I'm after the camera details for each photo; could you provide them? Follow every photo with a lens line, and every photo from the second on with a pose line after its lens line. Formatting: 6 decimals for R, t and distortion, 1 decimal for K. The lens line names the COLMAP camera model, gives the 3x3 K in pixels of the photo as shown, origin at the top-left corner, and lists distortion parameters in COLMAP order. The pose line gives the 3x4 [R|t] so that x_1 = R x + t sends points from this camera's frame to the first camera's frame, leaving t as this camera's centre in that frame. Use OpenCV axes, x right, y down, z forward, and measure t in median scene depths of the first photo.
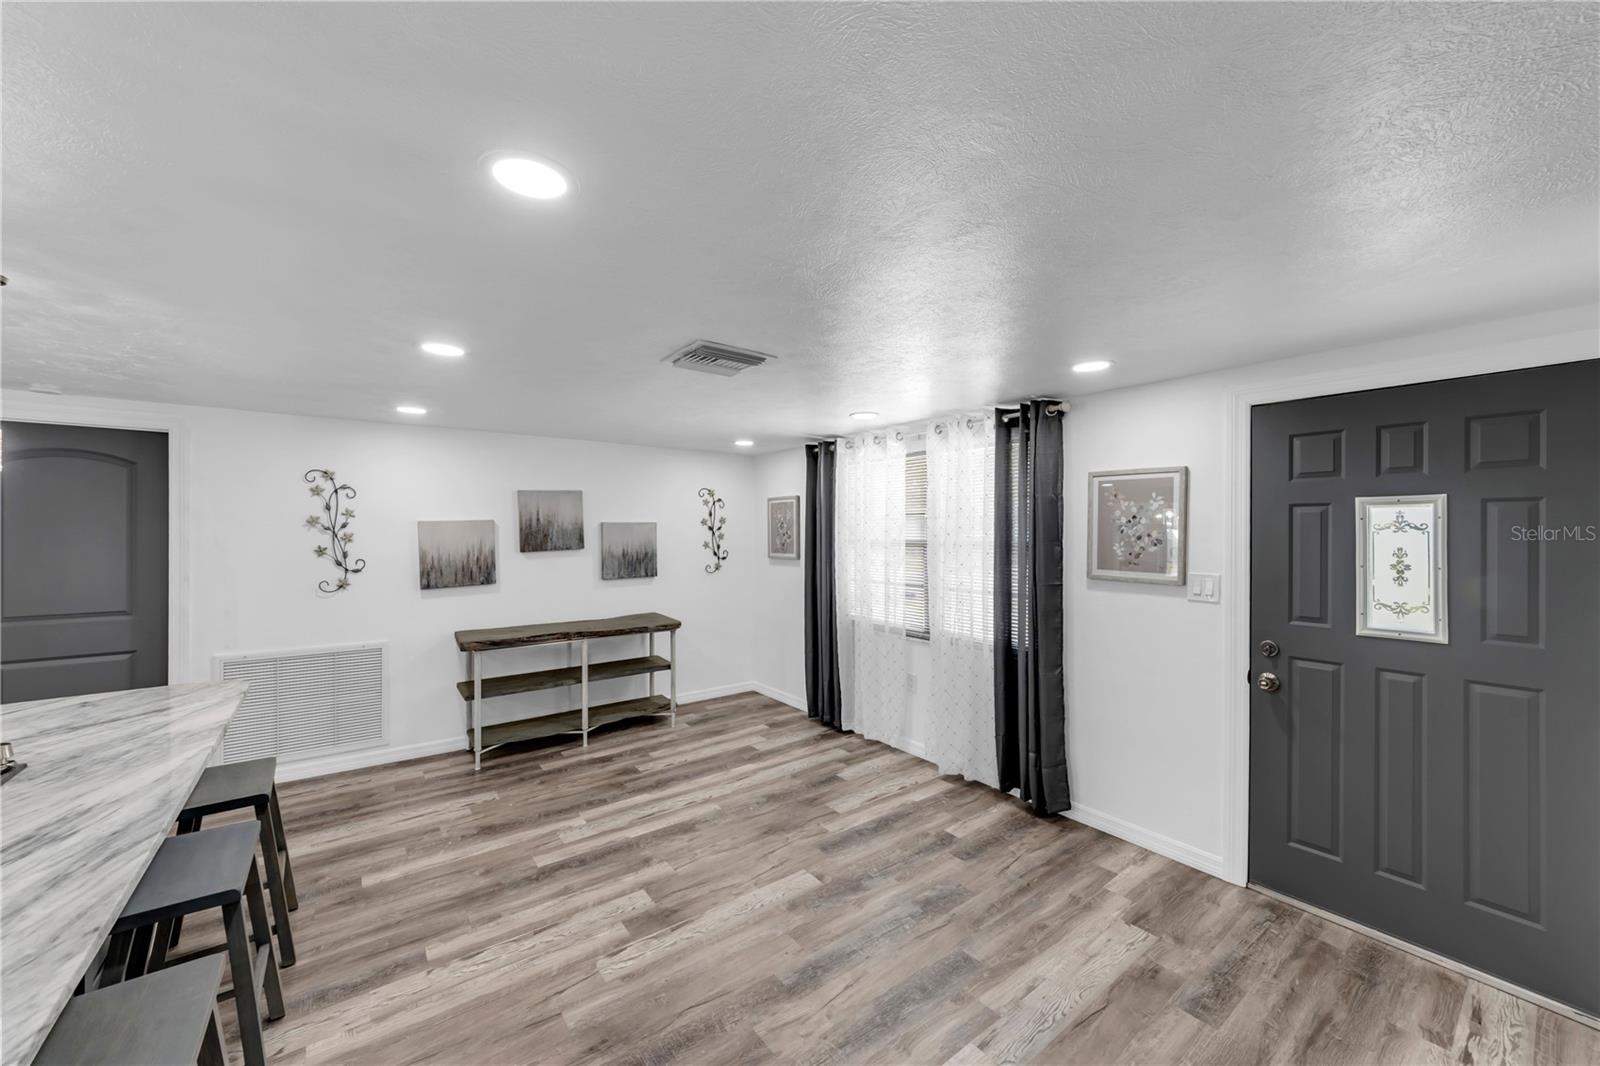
lens RADIAL K [[598.0, 0, 800.0], [0, 598.0, 533.0], [0, 0, 1]] dist [0.001230, -0.000049]
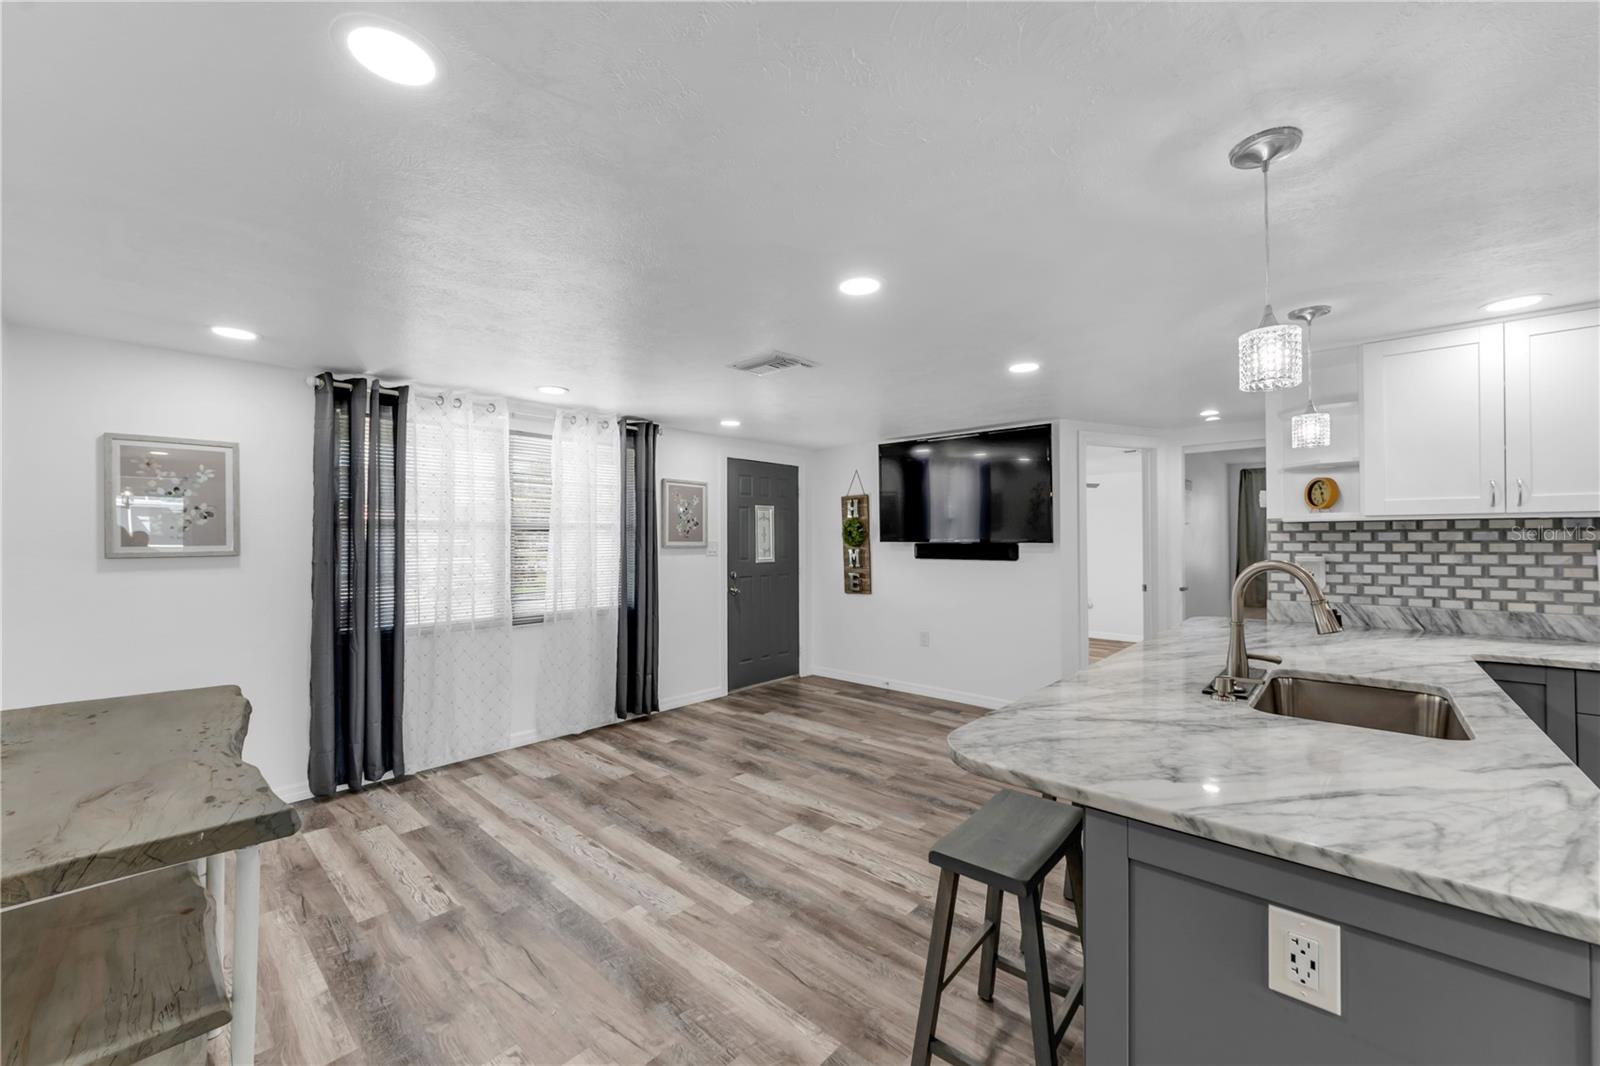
lens RADIAL K [[620.2, 0, 792.6], [0, 620.2, 535.4], [0, 0, 1]] dist [-0.005101, -0.000419]
pose [[-0.180689, 0.004363, 0.983531, -0.950237], [0.008866, 0.999957, -0.002807, 0.043125], [-0.983500, 0.008213, -0.180720, 0.811008]]
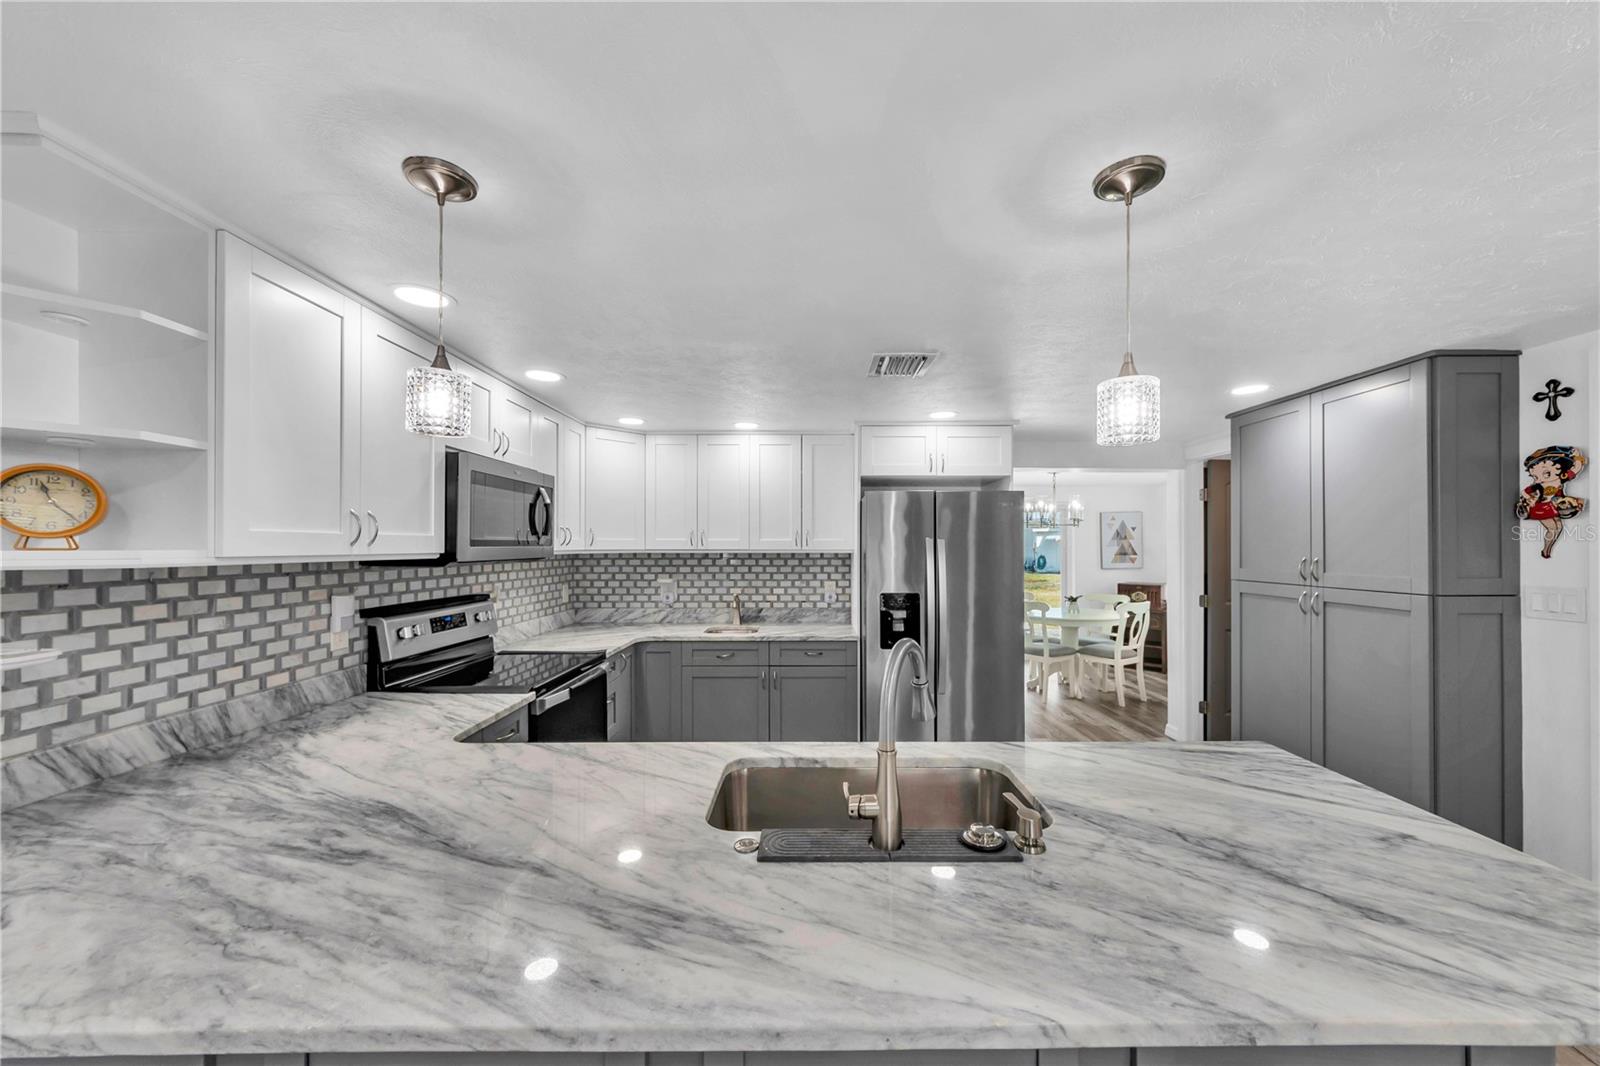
lens RADIAL K [[585.0, 0, 813.0], [0, 585.0, 544.7], [0, 0, 1]] dist [0.000355, -0.000031]
pose [[-0.603357, -0.002637, -0.797467, -0.259722], [-0.006174, 0.999980, 0.001364, 0.012351], [0.797447, 0.005747, -0.603361, 0.511508]]
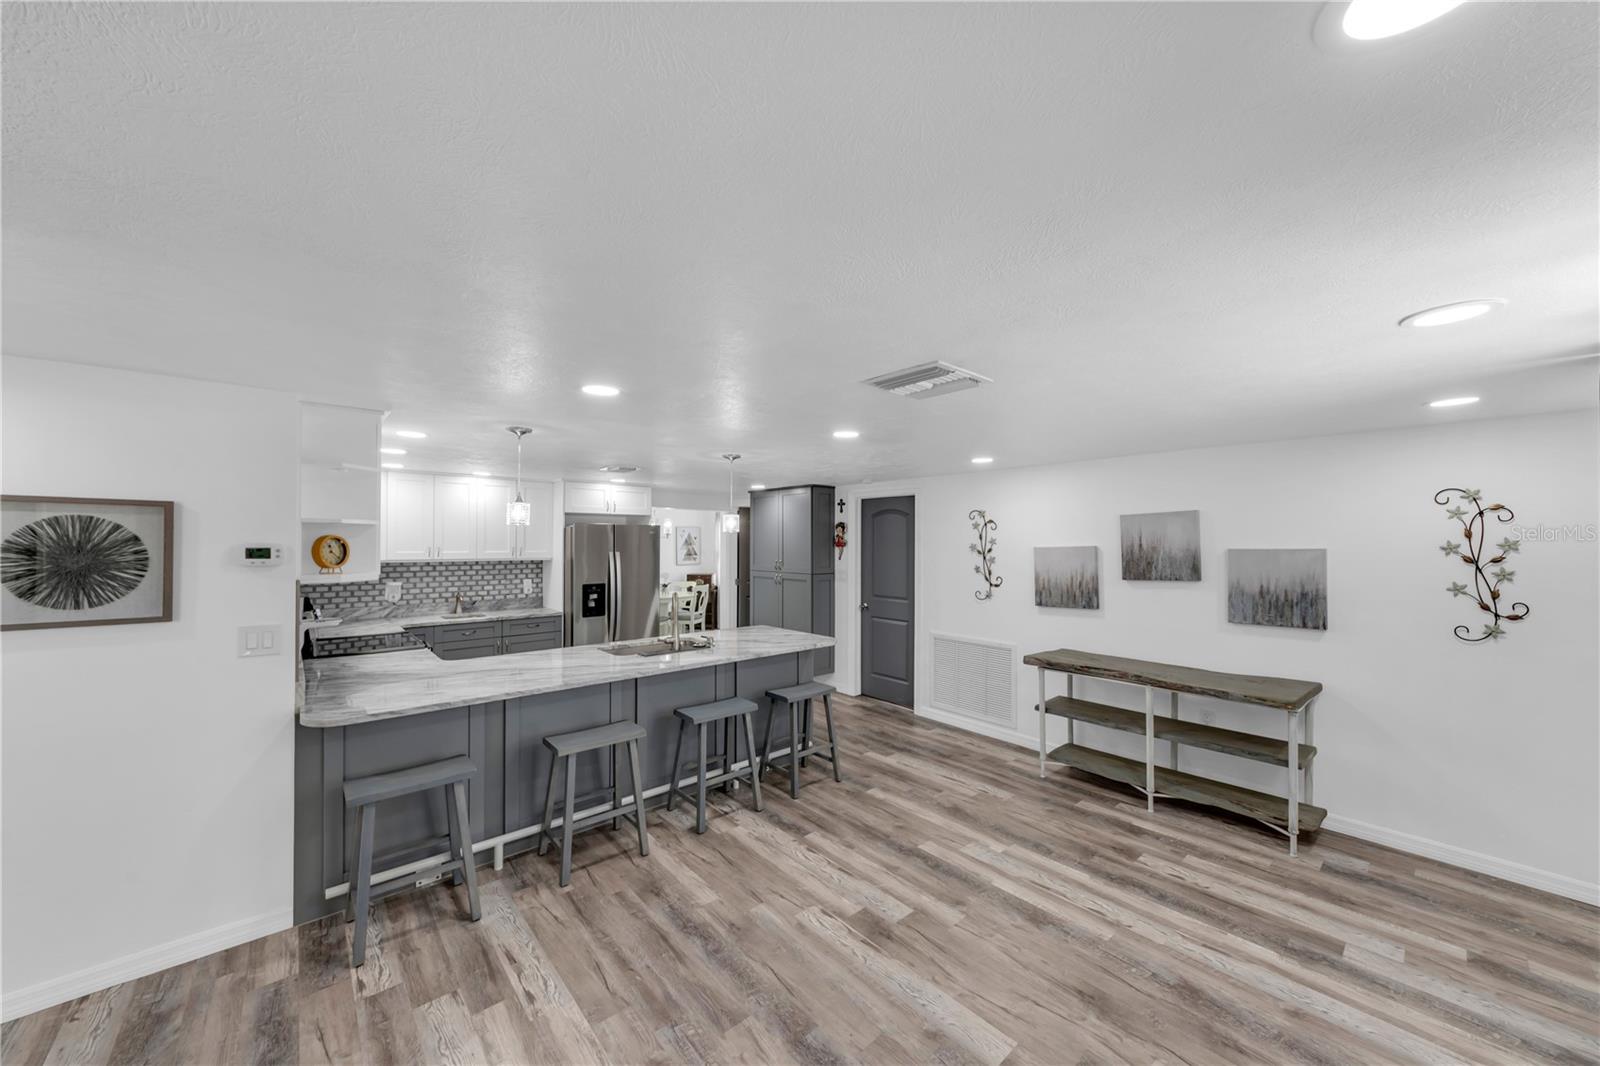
lens RADIAL K [[577.3, 0, 794.7], [0, 577.3, 531.9], [0, 0, 1]] dist [-0.000635, -0.000343]
pose [[0.063863, -0.018659, -0.997784, 0.509182], [-0.009569, 0.999768, -0.019308, -0.025831], [0.997913, 0.010780, 0.063669, 0.503883]]
